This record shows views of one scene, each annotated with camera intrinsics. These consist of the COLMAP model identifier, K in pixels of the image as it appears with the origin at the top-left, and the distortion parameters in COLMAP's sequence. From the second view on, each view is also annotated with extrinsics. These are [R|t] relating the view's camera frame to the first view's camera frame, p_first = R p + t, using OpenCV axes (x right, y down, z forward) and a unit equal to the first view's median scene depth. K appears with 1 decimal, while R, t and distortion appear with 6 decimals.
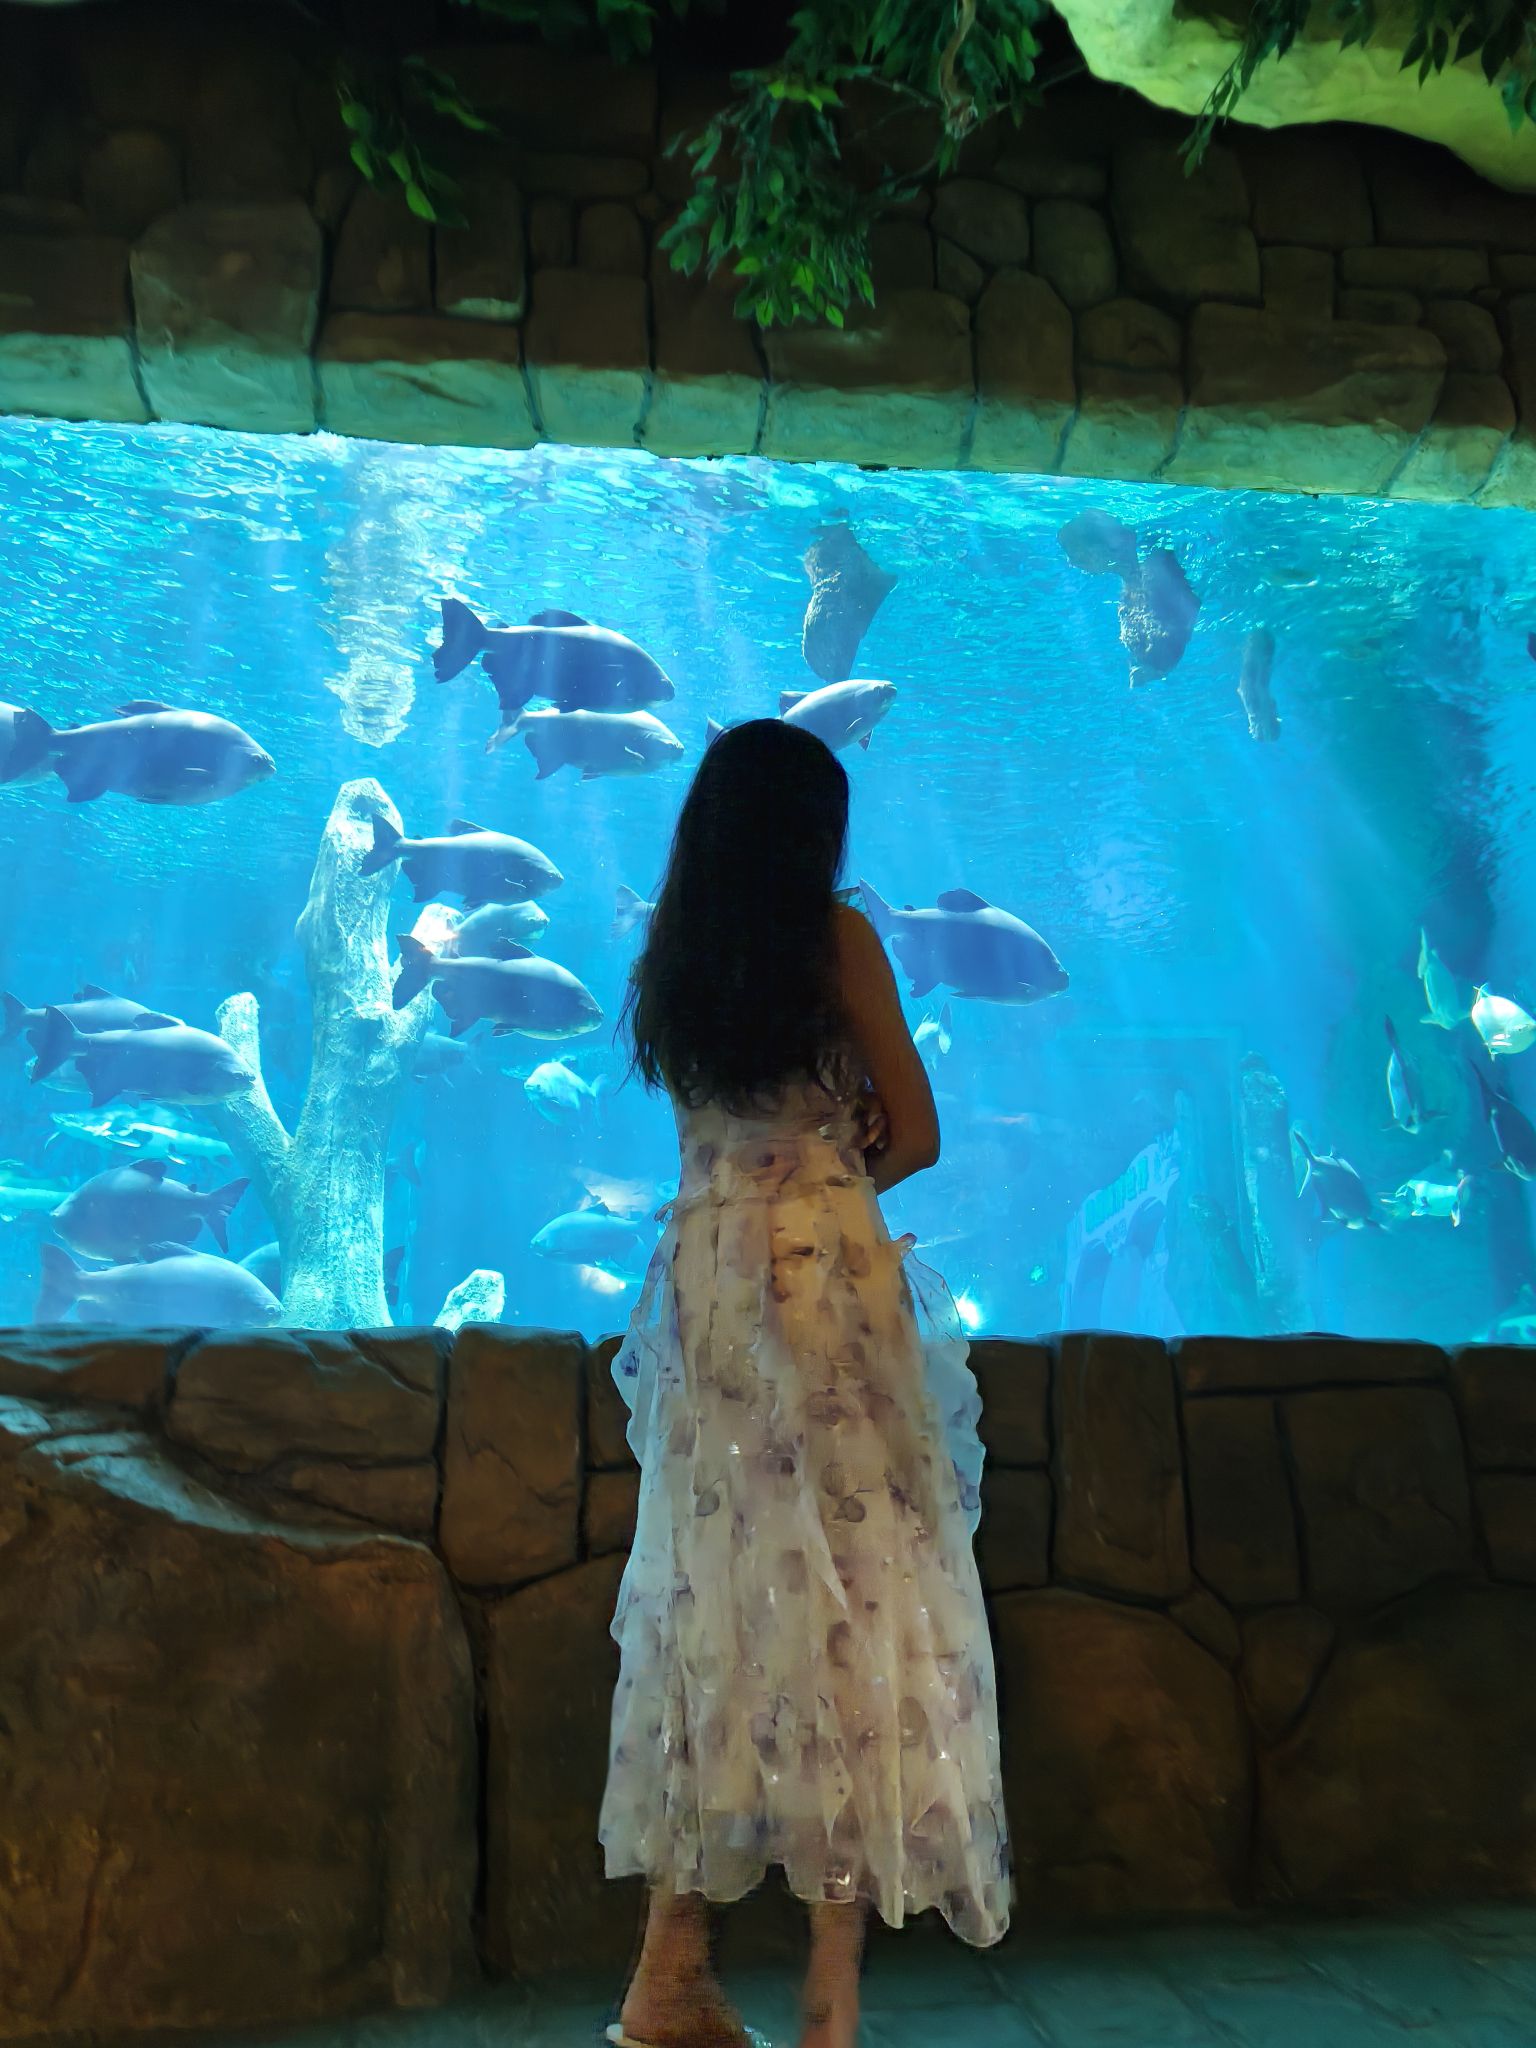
lens RADIAL K [[1409.2, 0, 768.0], [0, 1409.2, 1024.0], [0, 0, 1]] dist [0.002676, 0.001799]
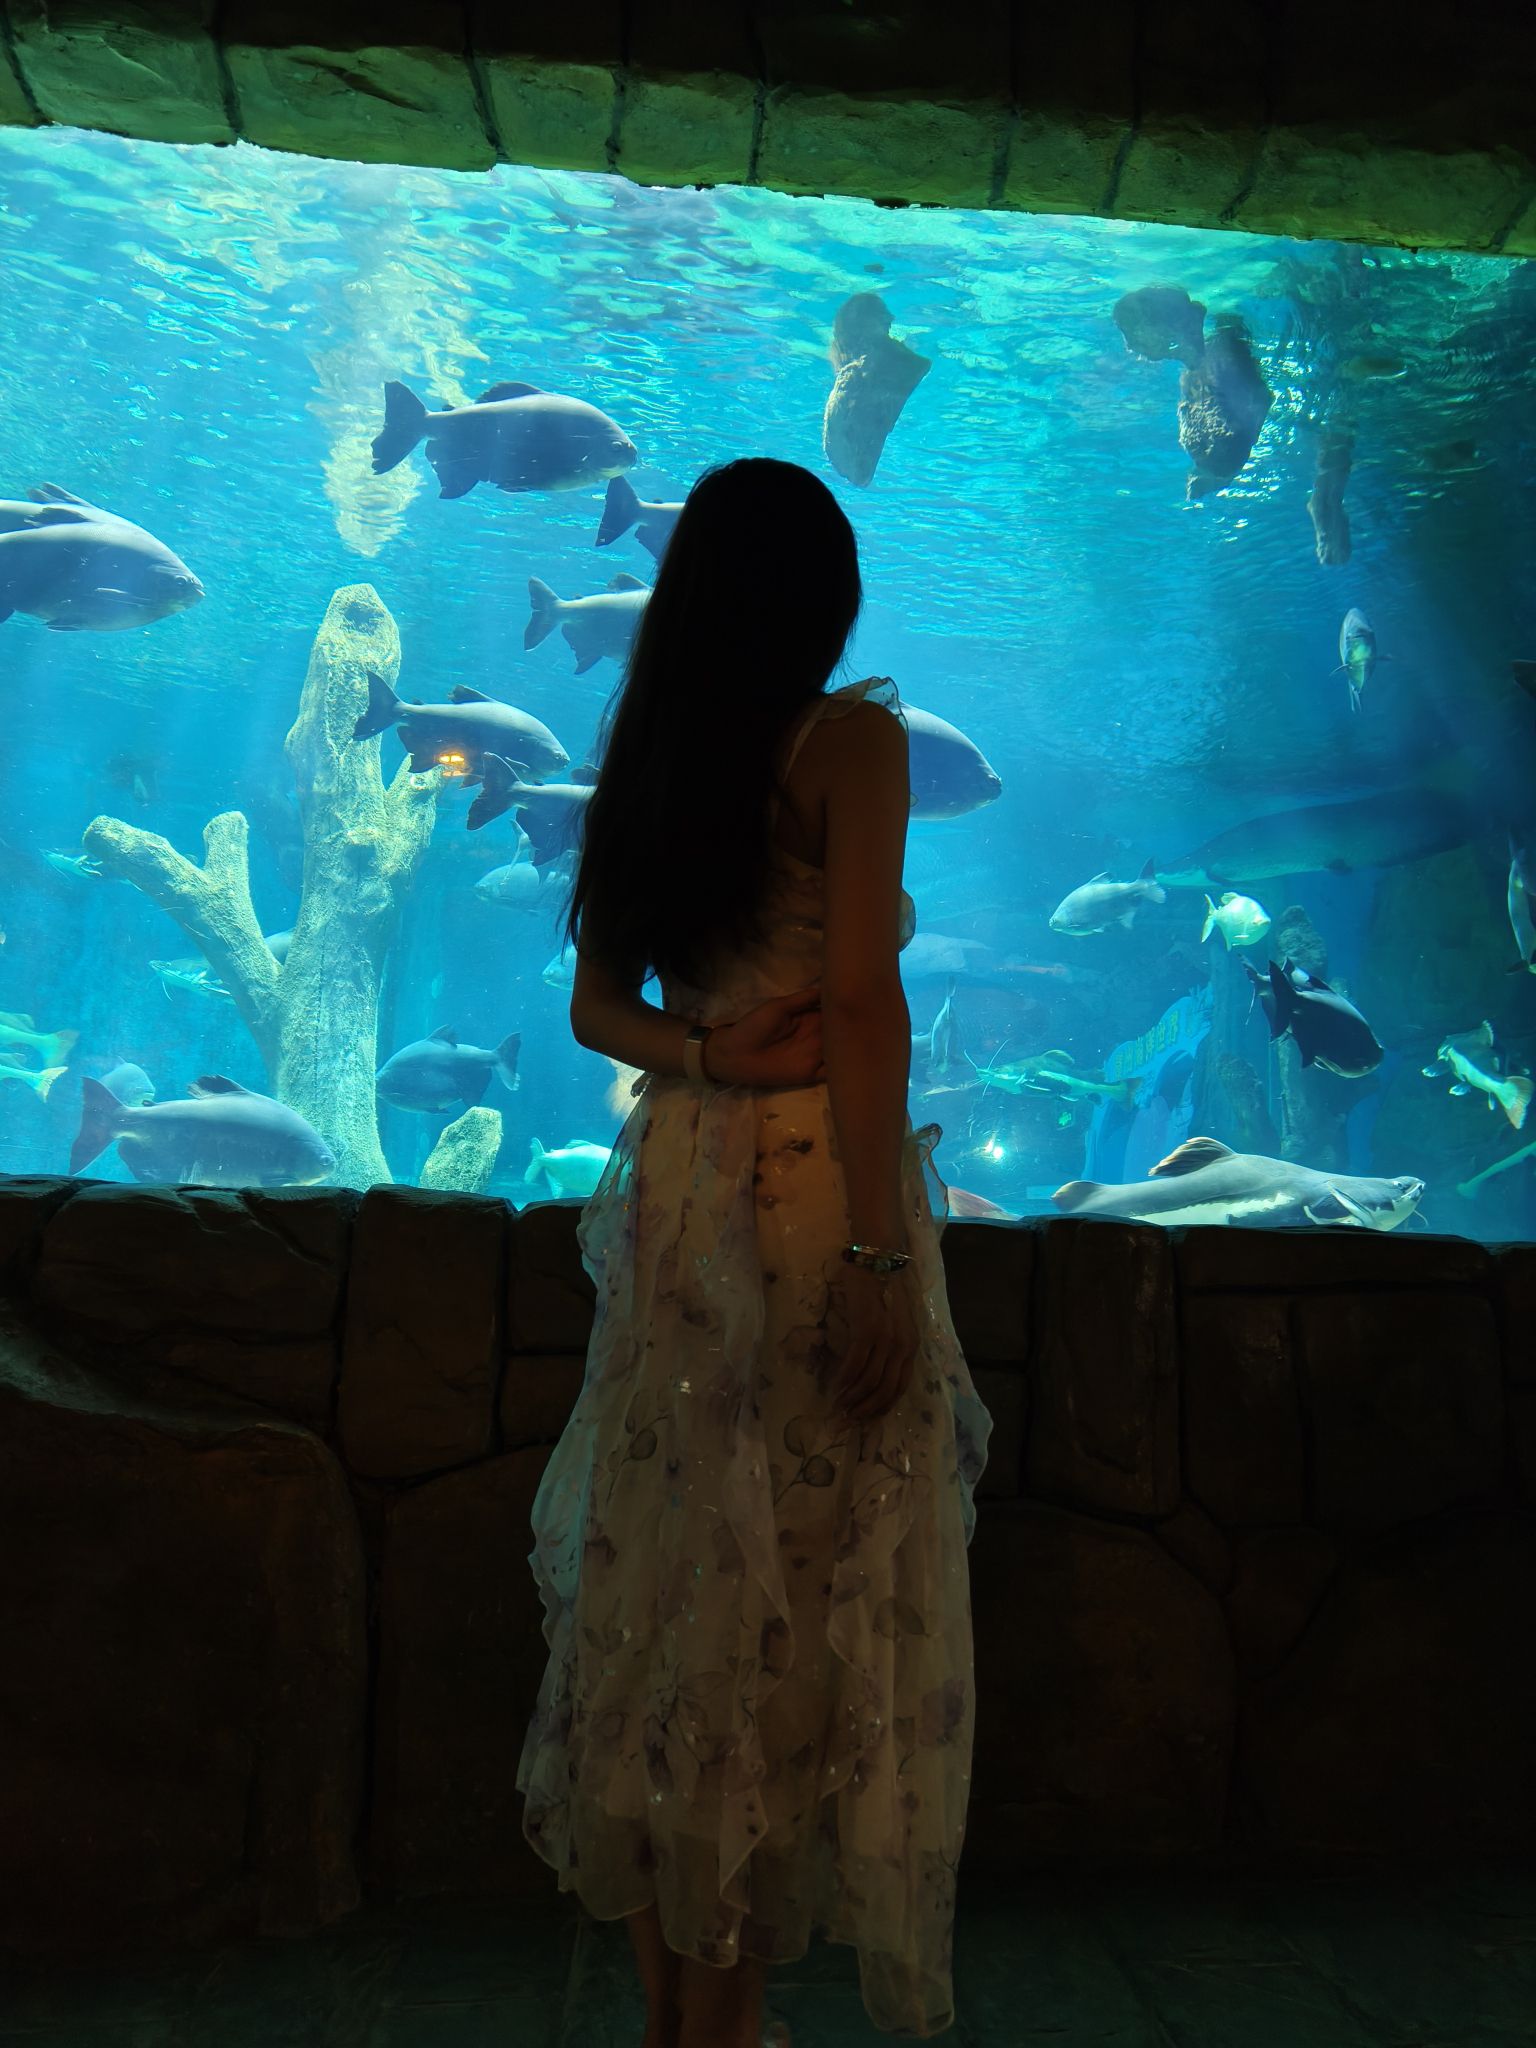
lens RADIAL K [[1409.2, 0, 768.0], [0, 1409.2, 1024.0], [0, 0, 1]] dist [0.002676, 0.001799]
pose [[0.999242, 0.030966, -0.023596, 0.037624], [-0.028077, 0.993056, 0.114244, 0.002293], [0.026970, -0.113495, 0.993172, 0.102746]]
